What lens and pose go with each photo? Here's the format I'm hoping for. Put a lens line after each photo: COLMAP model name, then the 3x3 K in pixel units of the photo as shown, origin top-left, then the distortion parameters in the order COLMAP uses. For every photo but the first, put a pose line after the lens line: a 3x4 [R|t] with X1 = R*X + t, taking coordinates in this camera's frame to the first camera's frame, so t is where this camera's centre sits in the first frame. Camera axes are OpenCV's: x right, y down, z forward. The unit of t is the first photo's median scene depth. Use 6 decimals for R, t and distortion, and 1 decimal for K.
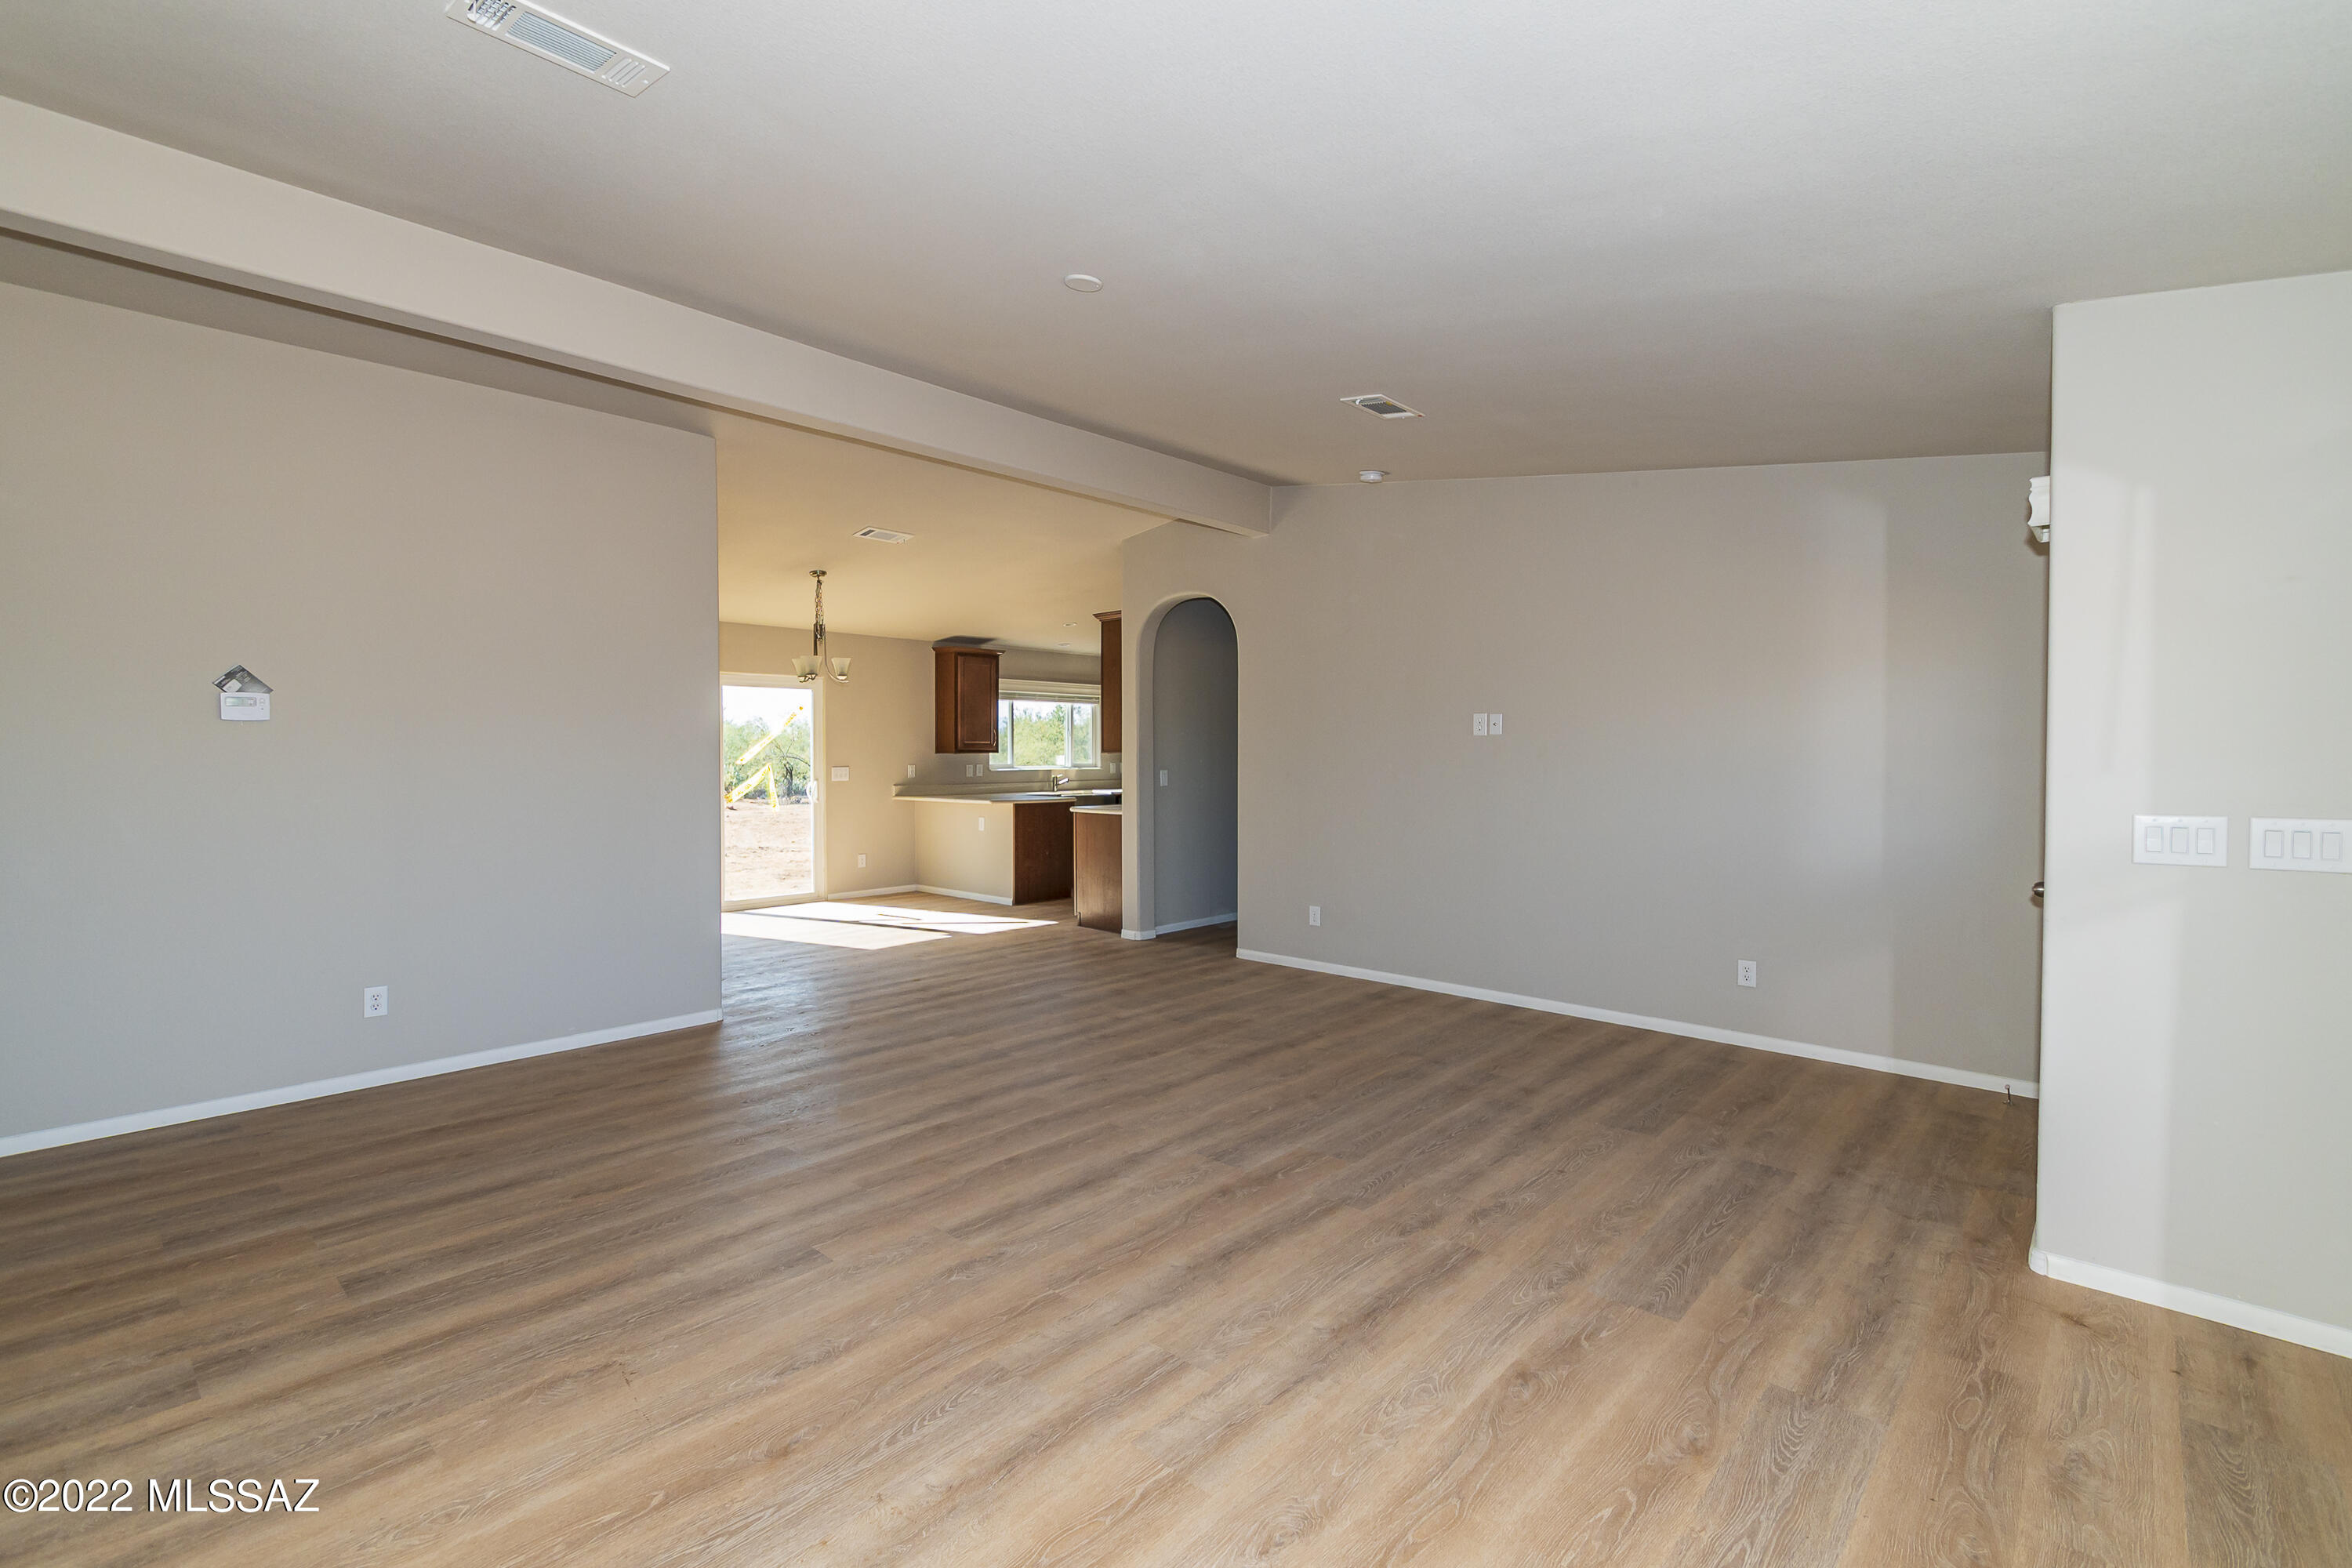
lens RADIAL K [[1042.0, 0, 1132.2], [0, 1042.0, 791.5], [0, 0, 1]] dist [0.001271, -0.000016]
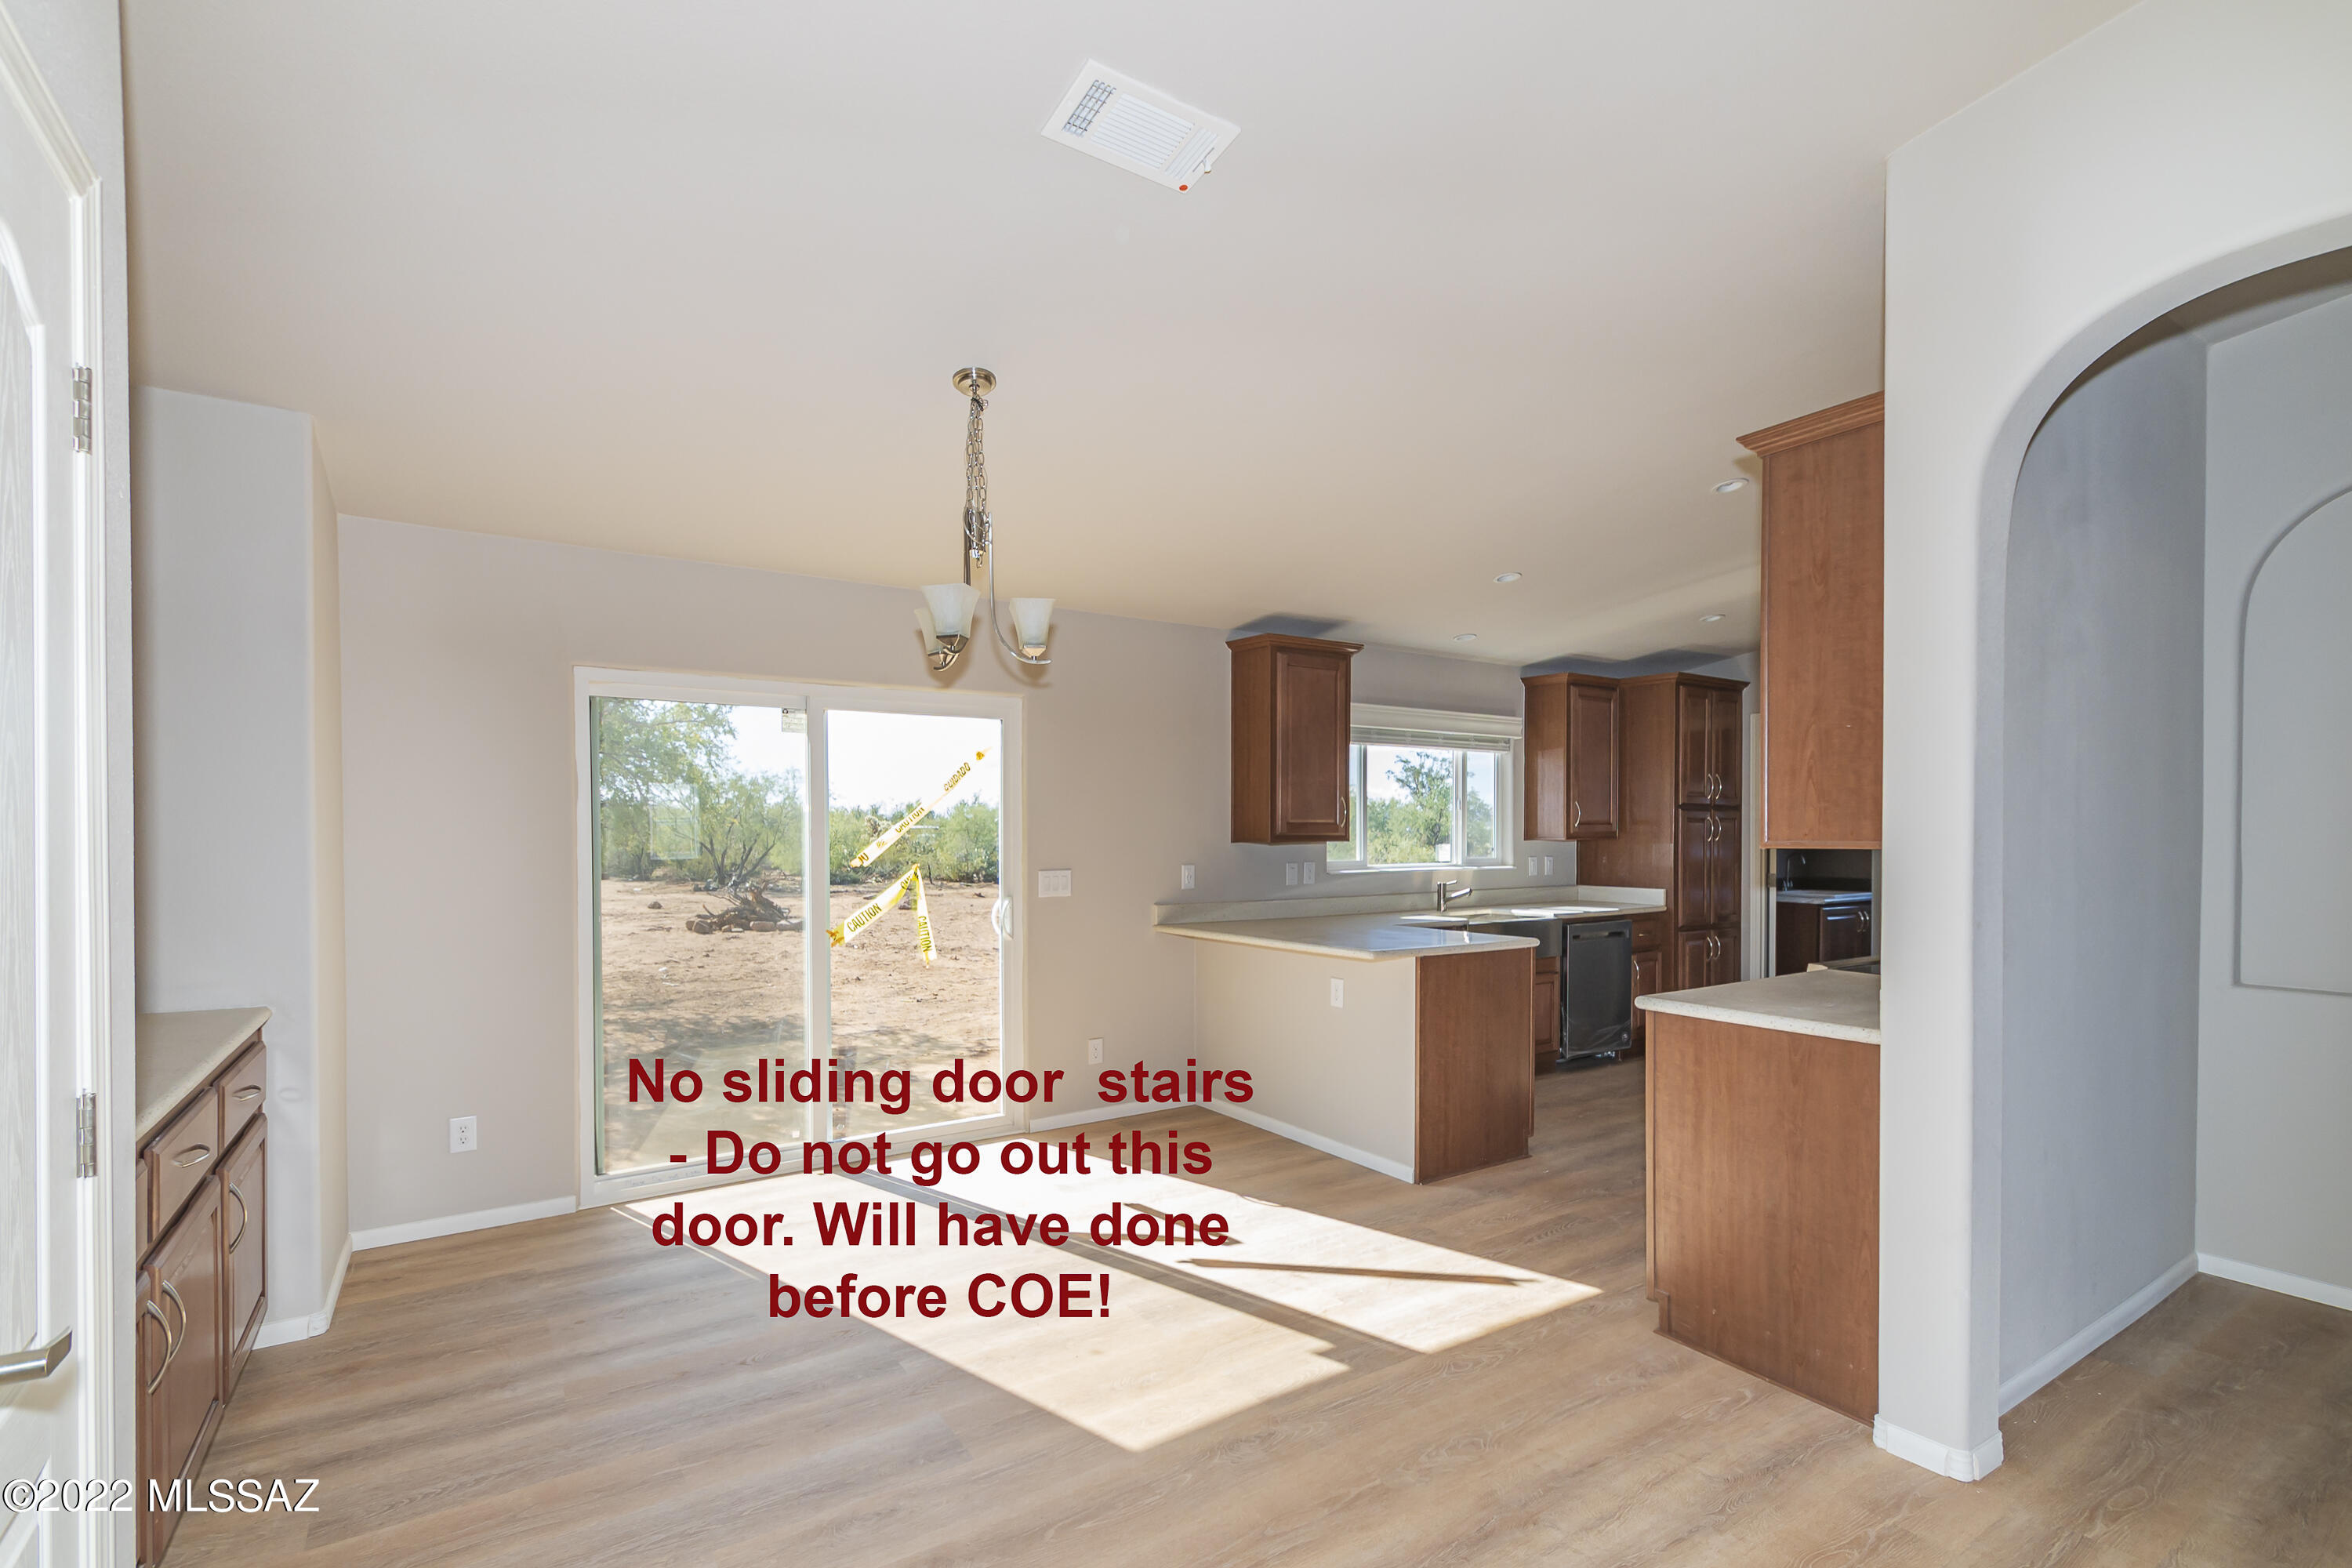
lens RADIAL K [[1060.3, 0, 1173.8], [0, 1060.3, 840.3], [0, 0, 1]] dist [0.000129, -0.000179]
pose [[0.980702, -0.001632, -0.195501, -0.112915], [-0.005257, 0.999384, -0.034711, -0.019299], [0.195437, 0.035069, 0.980089, 0.470070]]
